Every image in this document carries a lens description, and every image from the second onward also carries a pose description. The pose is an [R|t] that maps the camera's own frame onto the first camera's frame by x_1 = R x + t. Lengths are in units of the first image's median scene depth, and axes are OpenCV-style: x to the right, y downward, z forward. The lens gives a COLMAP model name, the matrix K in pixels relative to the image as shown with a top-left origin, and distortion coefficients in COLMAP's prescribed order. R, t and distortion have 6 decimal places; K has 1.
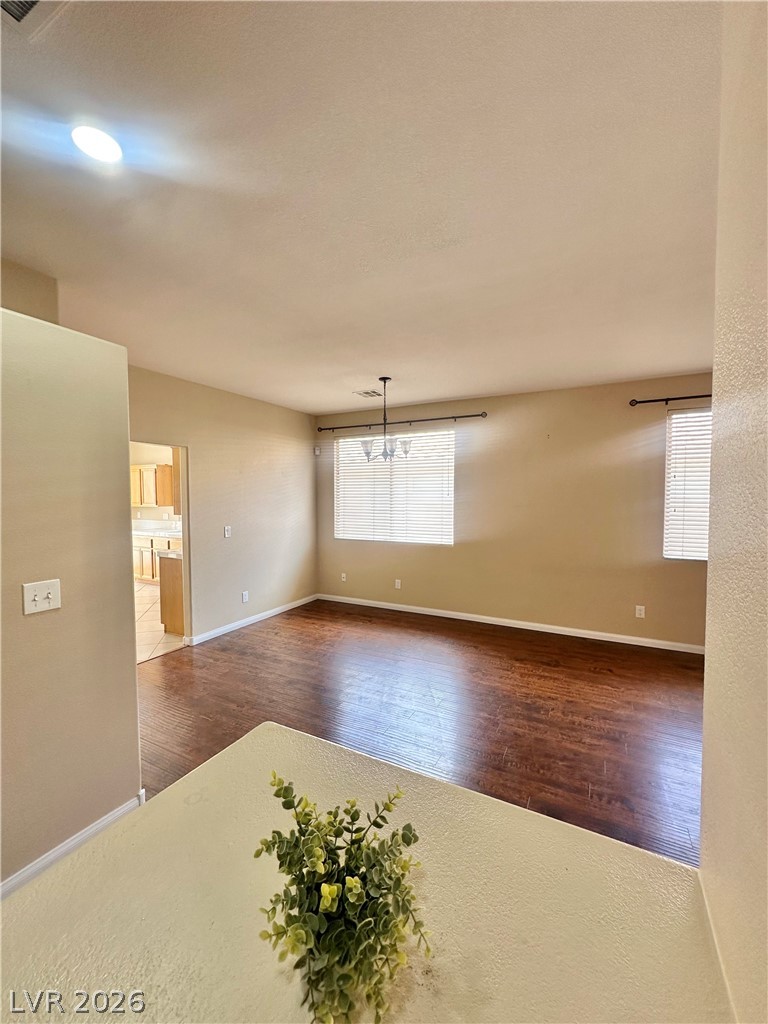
lens RADIAL K [[413.0, 0, 384.5], [0, 413.0, 512.9], [0, 0, 1]] dist [-0.000067, -0.000090]
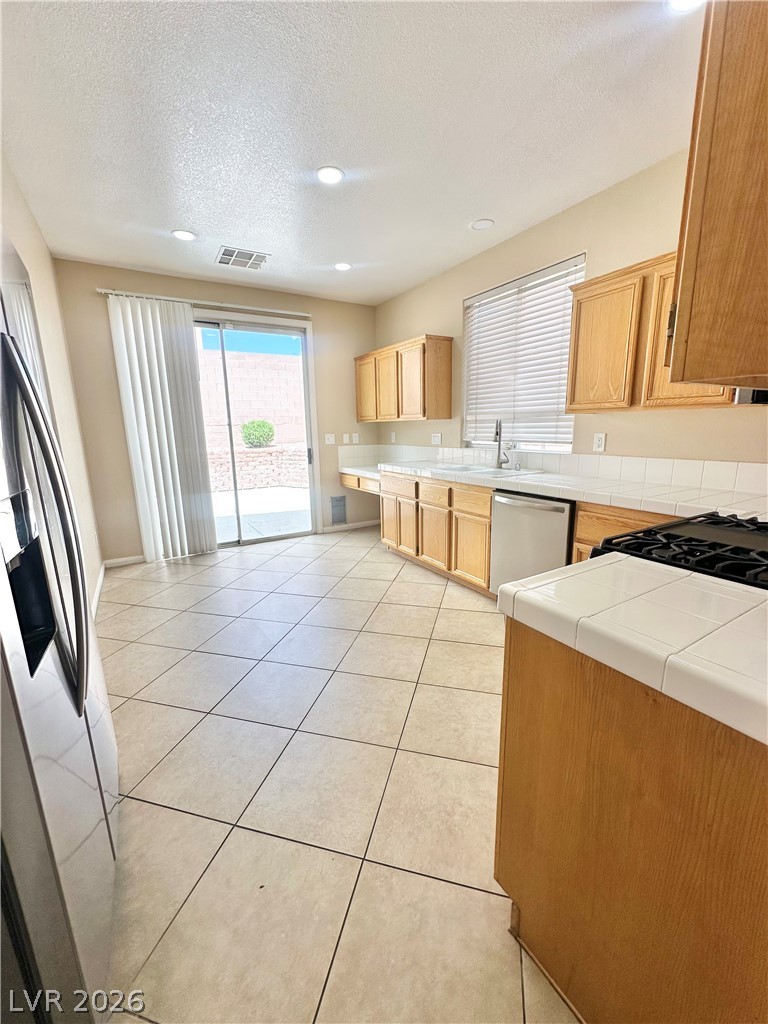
lens RADIAL K [[413.0, 0, 385.1], [0, 413.0, 514.1], [0, 0, 1]] dist [-0.000067, -0.000090]
pose [[0.857137, 0.091800, -0.506842, -0.318960], [-0.007284, 0.986052, 0.166278, 0.017216], [0.515037, -0.138831, 0.845850, 0.516072]]
